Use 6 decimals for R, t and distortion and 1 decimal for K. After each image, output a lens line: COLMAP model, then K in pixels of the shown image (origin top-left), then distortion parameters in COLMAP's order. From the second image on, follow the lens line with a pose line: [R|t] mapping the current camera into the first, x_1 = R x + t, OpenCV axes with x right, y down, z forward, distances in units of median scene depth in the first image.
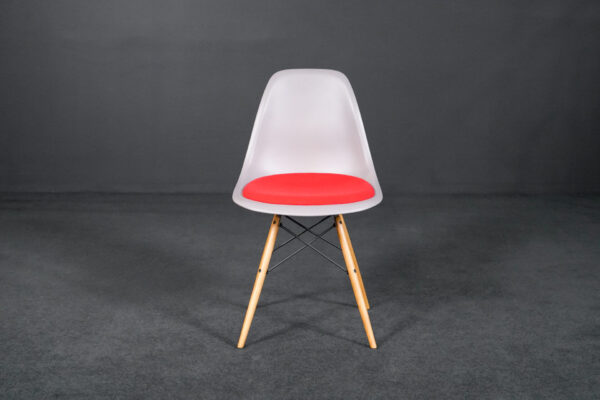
lens RADIAL K [[919.6, 0, 300.2], [0, 919.6, 202.6], [0, 0, 1]] dist [0.005716, 0.000000]
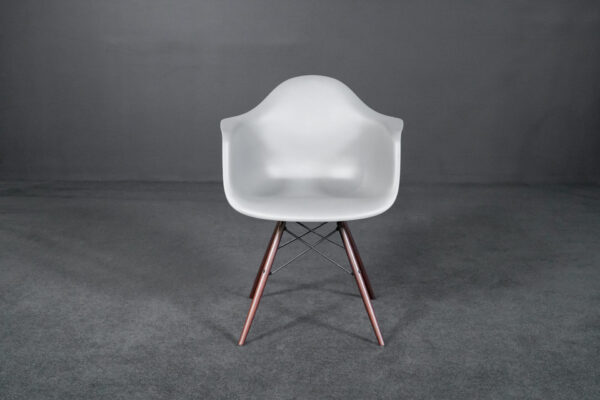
lens RADIAL K [[795.4, 0, 298.3], [0, 795.4, 199.9], [0, 0, 1]] dist [0.020027, 0.000000]
pose [[0.999601, 0.004285, -0.027919, -0.001519], [-0.003589, 0.999683, 0.024914, -0.025078], [0.028017, -0.024804, 0.999300, 0.075016]]
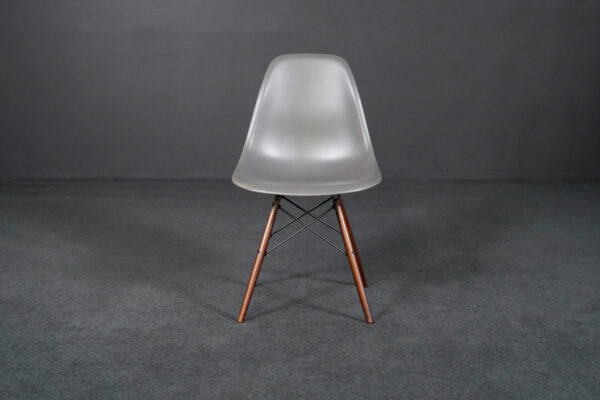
lens RADIAL K [[870.5, 0, 299.1], [0, 870.5, 202.5], [0, 0, 1]] dist [0.013298, 0.000000]
pose [[0.999999, -0.000239, -0.001439, -0.016335], [0.000241, 0.999998, 0.001901, 0.027003], [0.001439, -0.001902, 0.999997, 0.043009]]
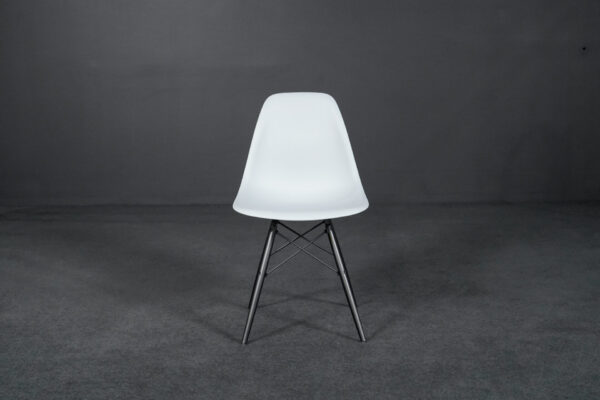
lens RADIAL K [[847.9, 0, 298.0], [0, 847.9, 200.5], [0, 0, 1]] dist [0.022594, 0.000000]
pose [[0.999570, -0.010258, -0.027462, 0.041411], [0.009843, 0.999836, -0.015194, 0.002437], [0.027613, 0.014917, 0.999507, -0.038002]]
